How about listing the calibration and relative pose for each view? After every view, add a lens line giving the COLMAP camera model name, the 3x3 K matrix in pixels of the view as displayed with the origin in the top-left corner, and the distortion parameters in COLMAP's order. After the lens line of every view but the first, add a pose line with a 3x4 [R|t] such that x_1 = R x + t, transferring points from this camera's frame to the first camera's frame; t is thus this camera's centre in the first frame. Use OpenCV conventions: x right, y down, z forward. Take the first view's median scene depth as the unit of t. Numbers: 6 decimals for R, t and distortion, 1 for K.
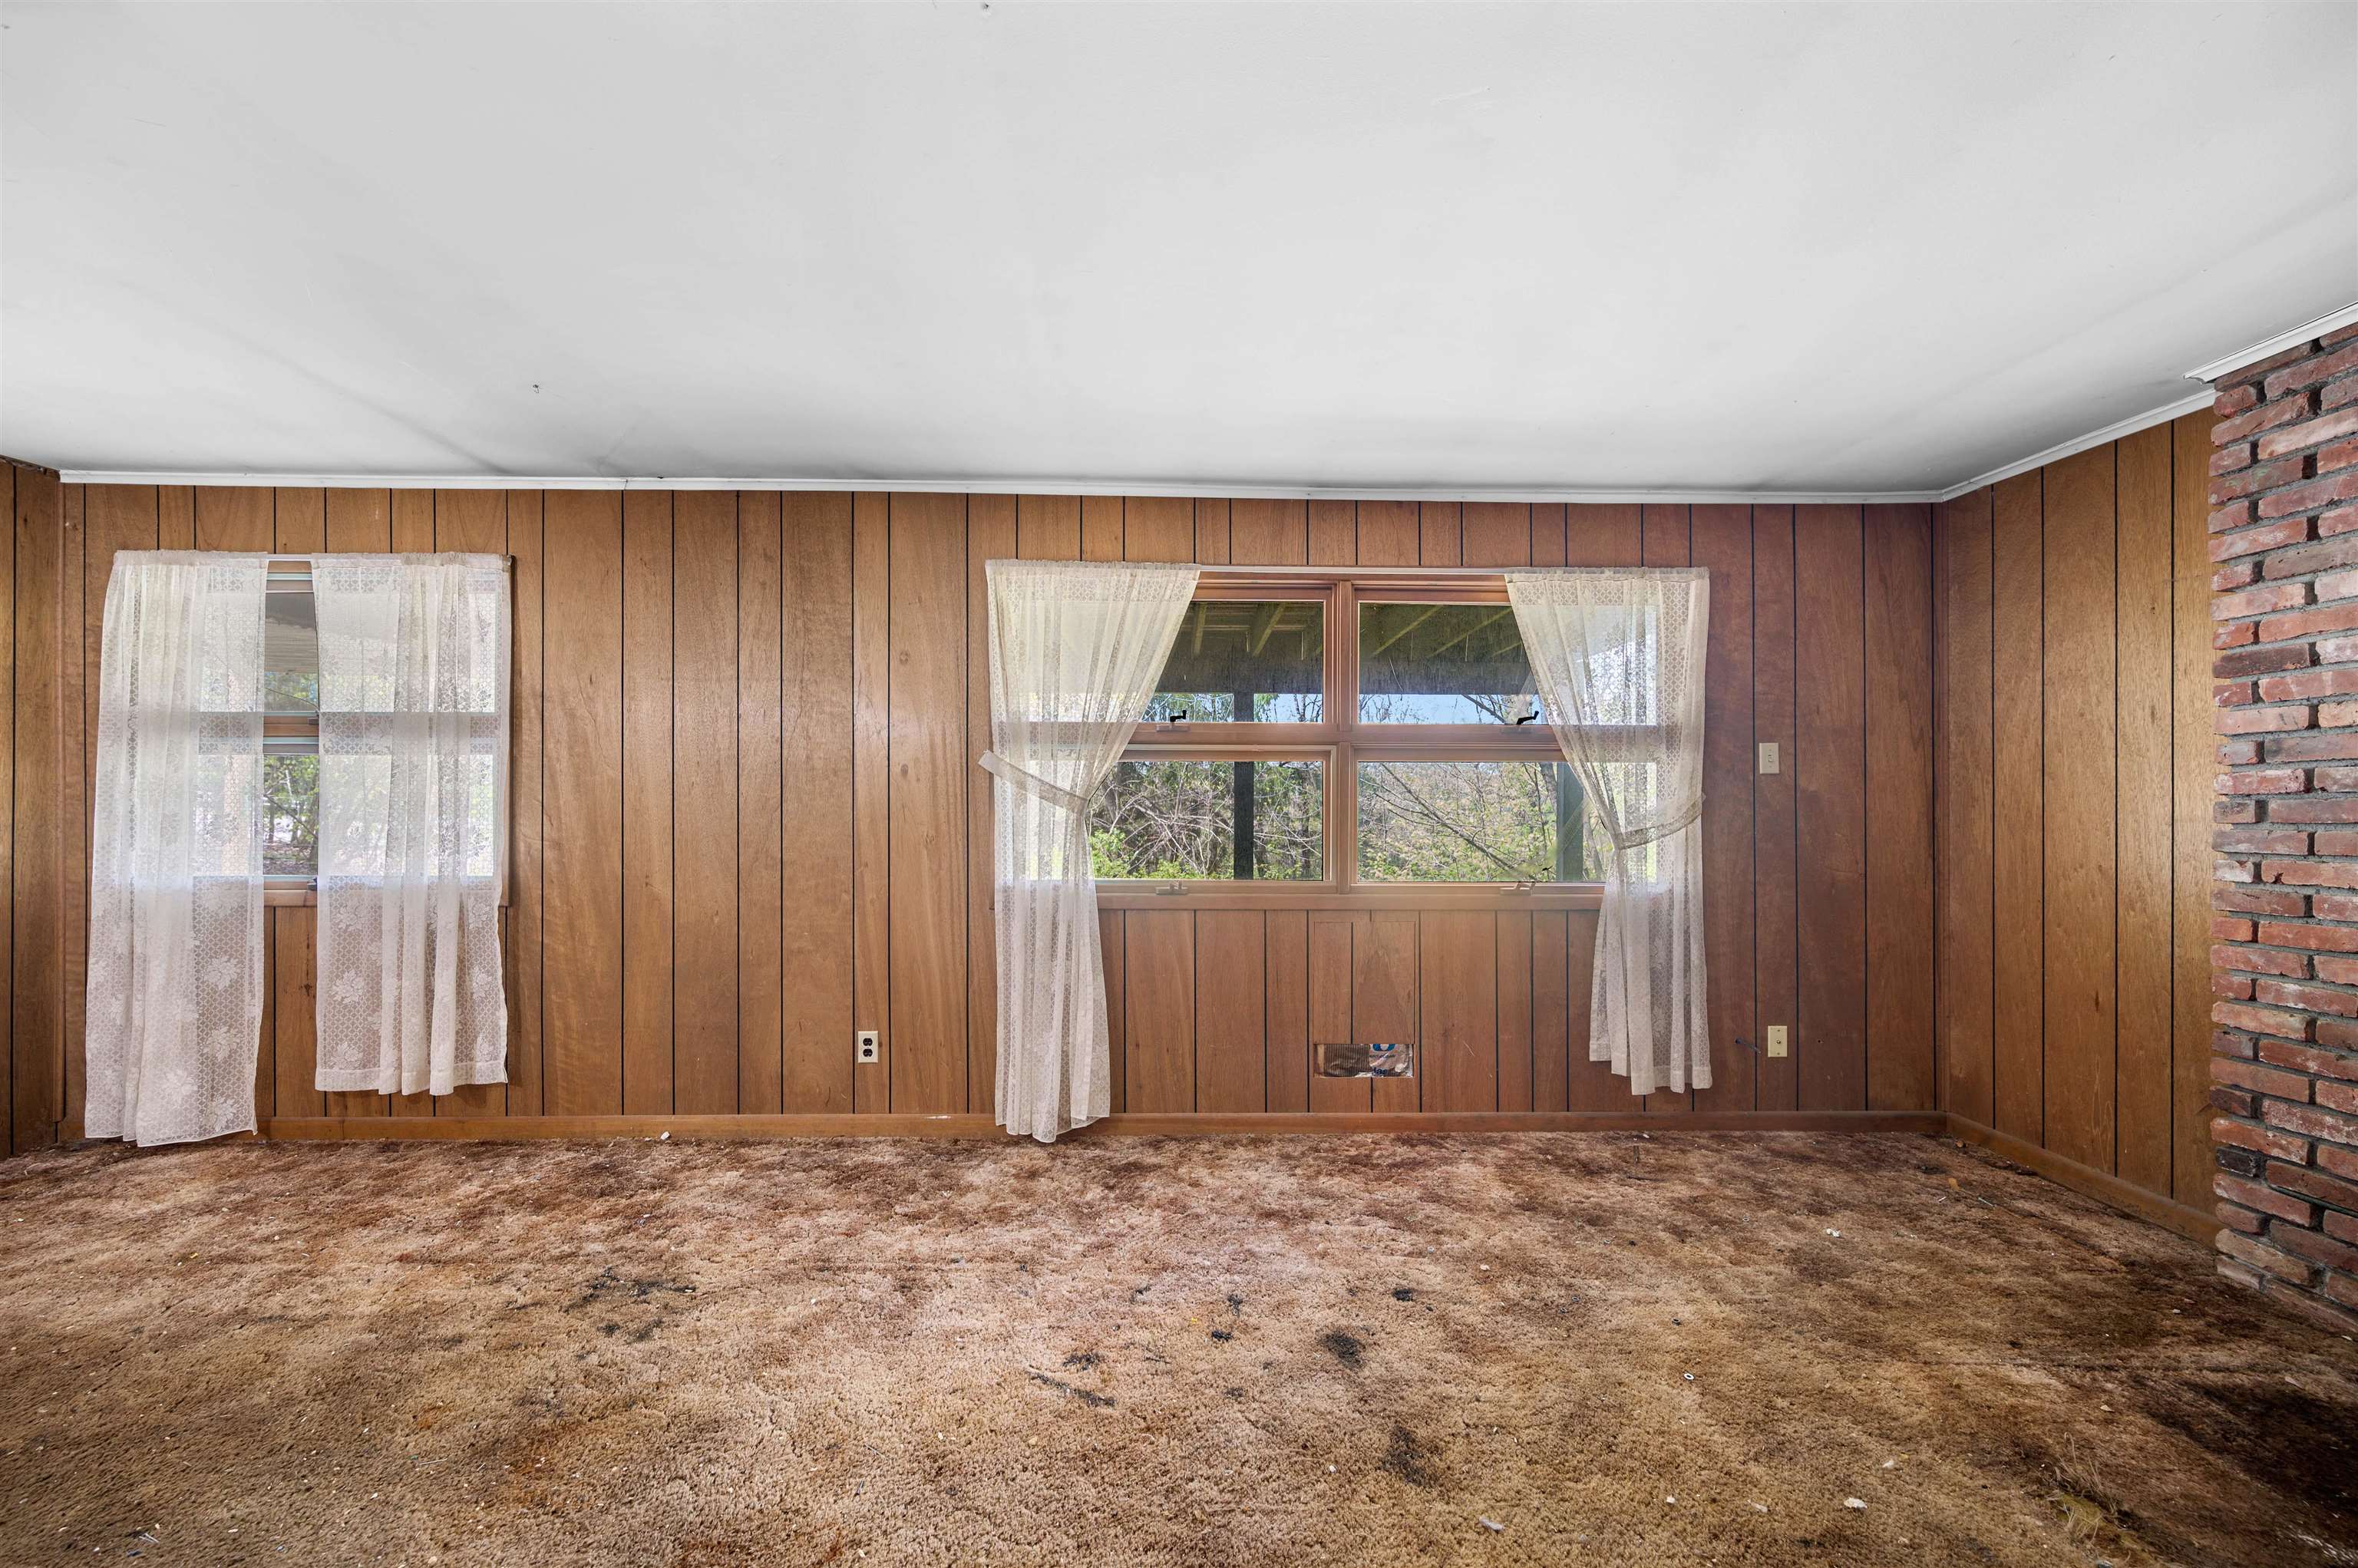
lens RADIAL K [[925.8, 0, 1175.2], [0, 925.8, 796.2], [0, 0, 1]] dist [-0.002128, 0.000511]
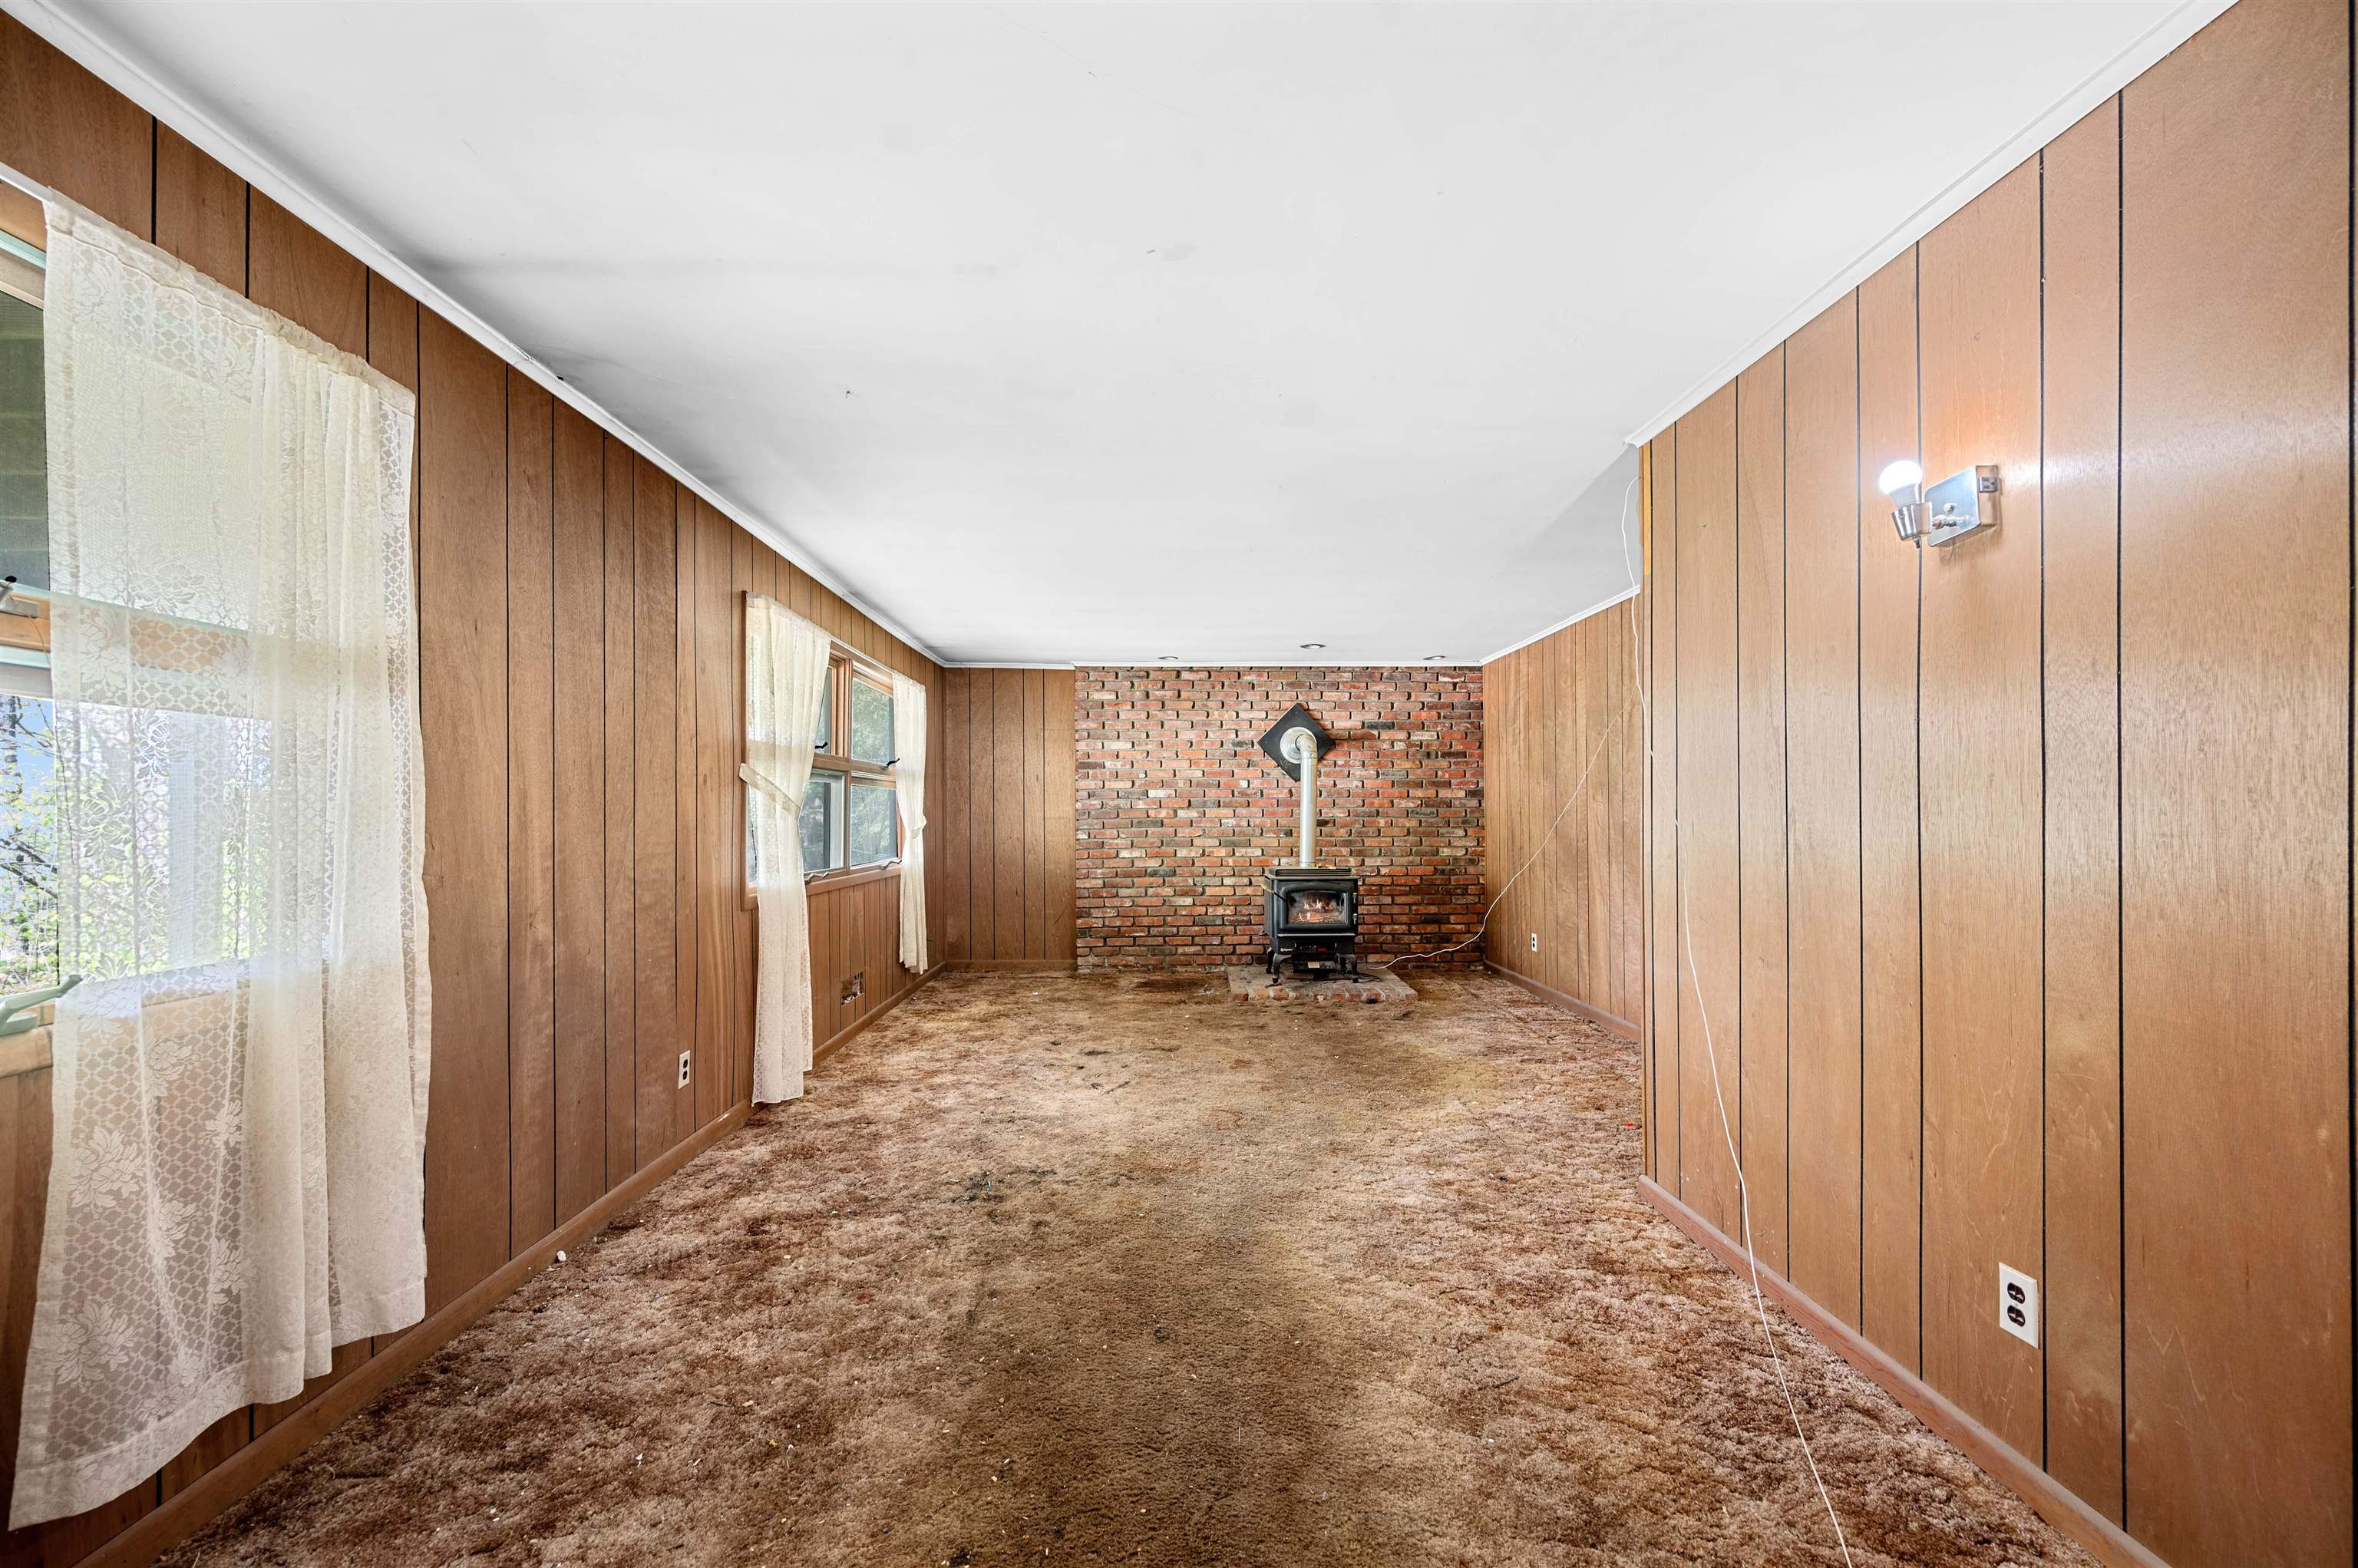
lens RADIAL K [[925.8, 0, 1175.2], [0, 925.8, 796.2], [0, 0, 1]] dist [-0.002128, 0.000511]
pose [[-0.000269, 0.016607, 0.999862, -1.560814], [-0.005740, 0.999846, -0.016609, 0.003716], [-0.999983, -0.005744, -0.000173, 0.603070]]
